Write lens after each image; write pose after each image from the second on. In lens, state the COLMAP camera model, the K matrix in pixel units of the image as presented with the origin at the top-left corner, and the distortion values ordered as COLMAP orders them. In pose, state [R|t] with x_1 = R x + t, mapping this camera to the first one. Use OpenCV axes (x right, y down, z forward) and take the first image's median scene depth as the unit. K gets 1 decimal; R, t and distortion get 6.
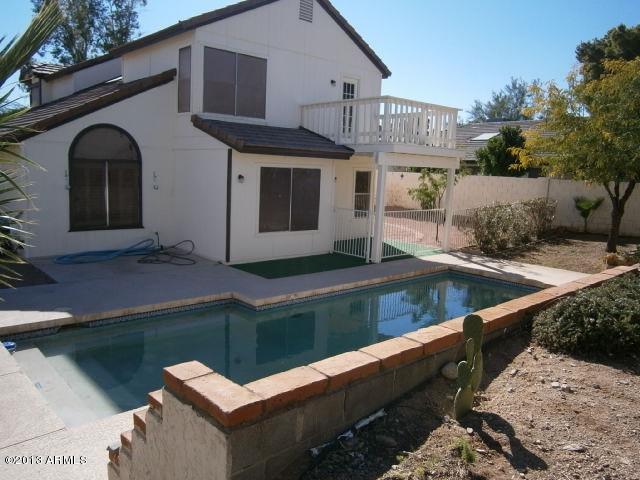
lens RADIAL K [[504.9, 0, 319.1], [0, 504.9, 237.0], [0, 0, 1]] dist [-0.077246, 0.055688]
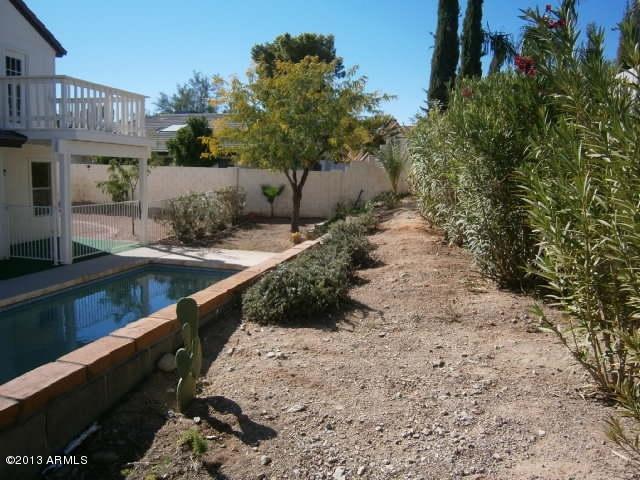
lens RADIAL K [[504.9, 0, 319.1], [0, 504.9, 237.0], [0, 0, 1]] dist [-0.077246, 0.055688]
pose [[0.827758, -0.086310, 0.554407, 0.000367], [0.081331, 0.996119, 0.033645, 0.009092], [-0.555159, 0.017240, 0.831565, 0.023095]]
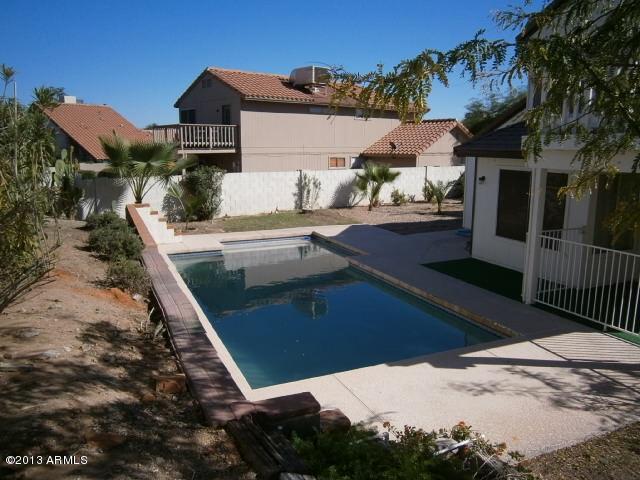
lens RADIAL K [[504.9, 0, 319.1], [0, 504.9, 237.0], [0, 0, 1]] dist [-0.077246, 0.055688]
pose [[-0.326939, 0.131374, -0.935870, 0.743431], [-0.148931, 0.970754, 0.188299, -0.113447], [0.933237, 0.200942, -0.297811, 0.790747]]
